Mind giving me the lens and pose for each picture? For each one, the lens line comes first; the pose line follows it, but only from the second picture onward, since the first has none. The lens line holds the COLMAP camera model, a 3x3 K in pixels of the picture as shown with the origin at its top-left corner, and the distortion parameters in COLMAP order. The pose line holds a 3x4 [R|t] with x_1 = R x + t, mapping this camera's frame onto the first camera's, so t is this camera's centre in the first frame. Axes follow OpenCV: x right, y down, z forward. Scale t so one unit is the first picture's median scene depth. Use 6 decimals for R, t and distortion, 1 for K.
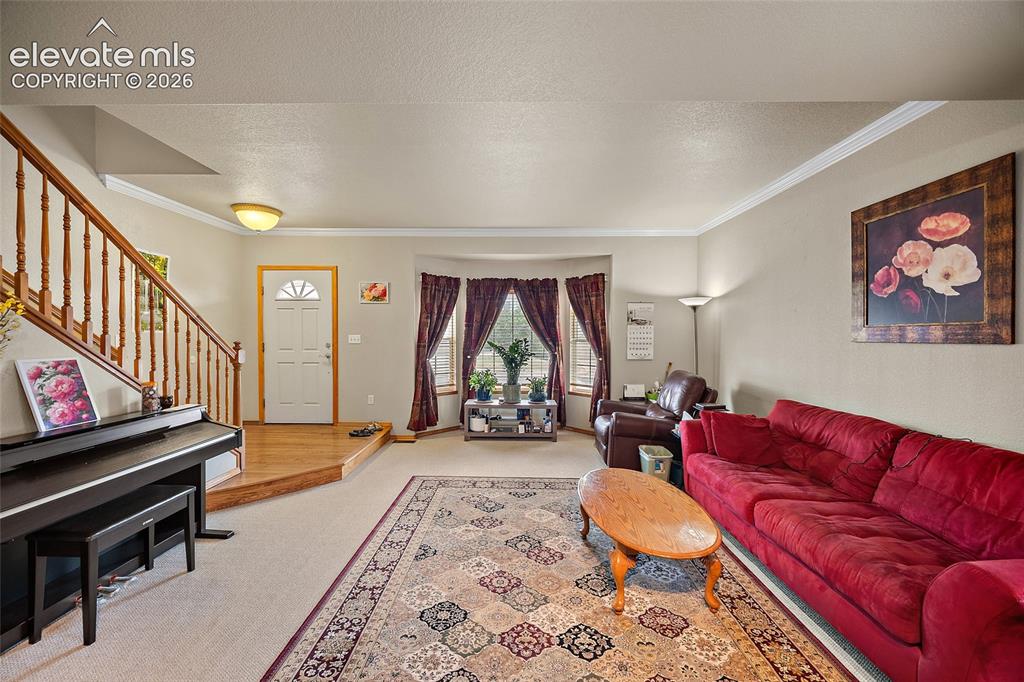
lens RADIAL K [[401.9, 0, 507.0], [0, 401.9, 342.5], [0, 0, 1]] dist [-0.003498, 0.000787]
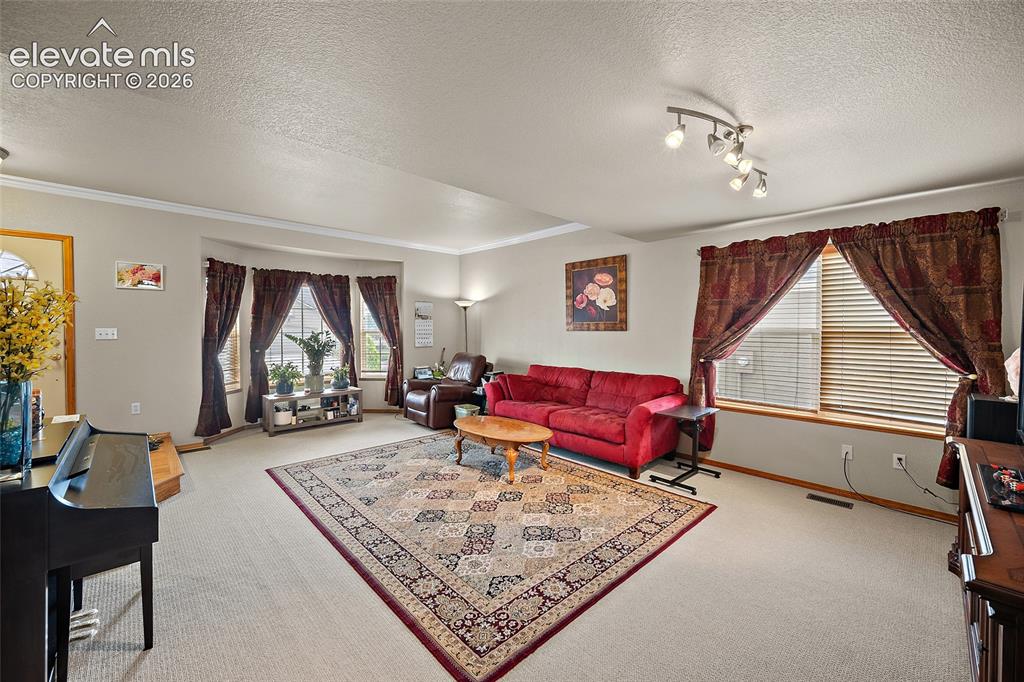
lens RADIAL K [[401.9, 0, 510.9], [0, 401.9, 338.3], [0, 0, 1]] dist [-0.003498, 0.000787]
pose [[0.712636, -0.022037, 0.701187, -0.697786], [0.015180, 0.999757, 0.015993, -0.000842], [-0.701369, -0.000753, 0.712798, -0.197156]]
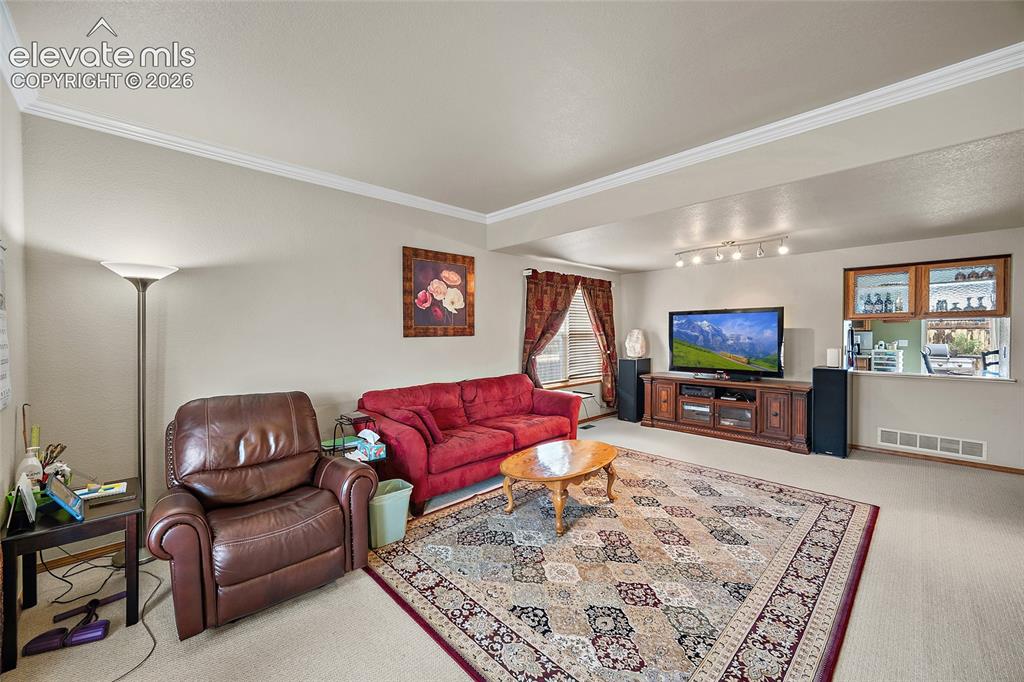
lens RADIAL K [[401.9, 0, 503.4], [0, 401.9, 336.3], [0, 0, 1]] dist [-0.003498, 0.000787]
pose [[-0.704578, -0.011933, 0.709527, -0.414401], [0.014905, 0.999389, 0.031609, -0.045477], [-0.709470, 0.032847, -0.703969, 1.777995]]
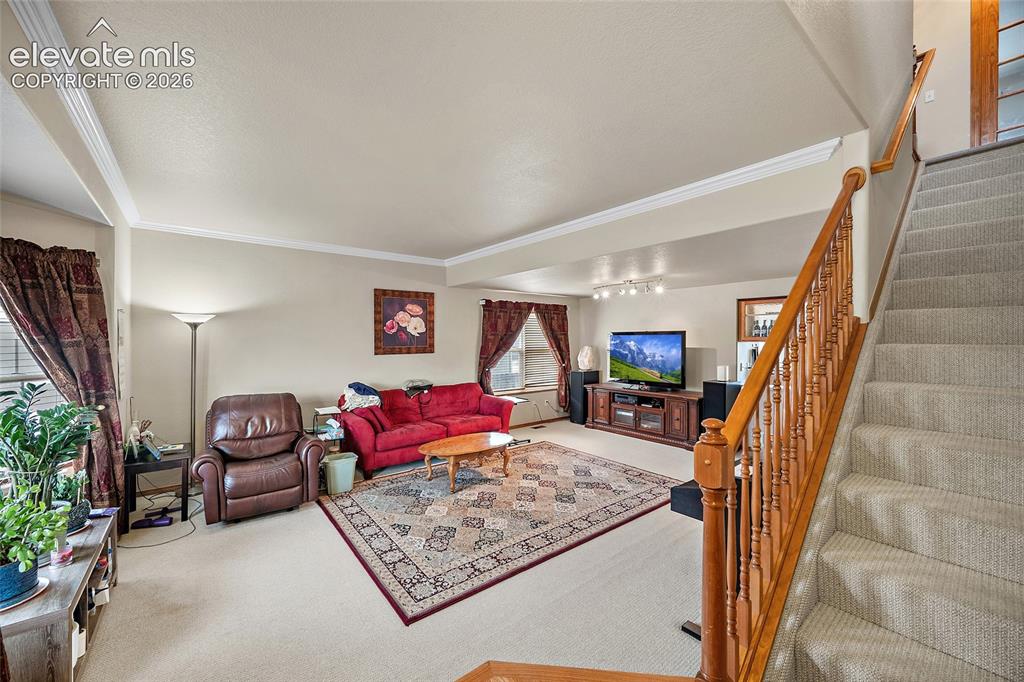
lens RADIAL K [[401.9, 0, 504.6], [0, 401.9, 339.6], [0, 0, 1]] dist [-0.003498, 0.000787]
pose [[-0.630788, -0.009708, 0.775894, -1.075268], [0.013252, 0.999641, 0.023281, -0.115379], [-0.775842, 0.024968, -0.630433, 1.761602]]
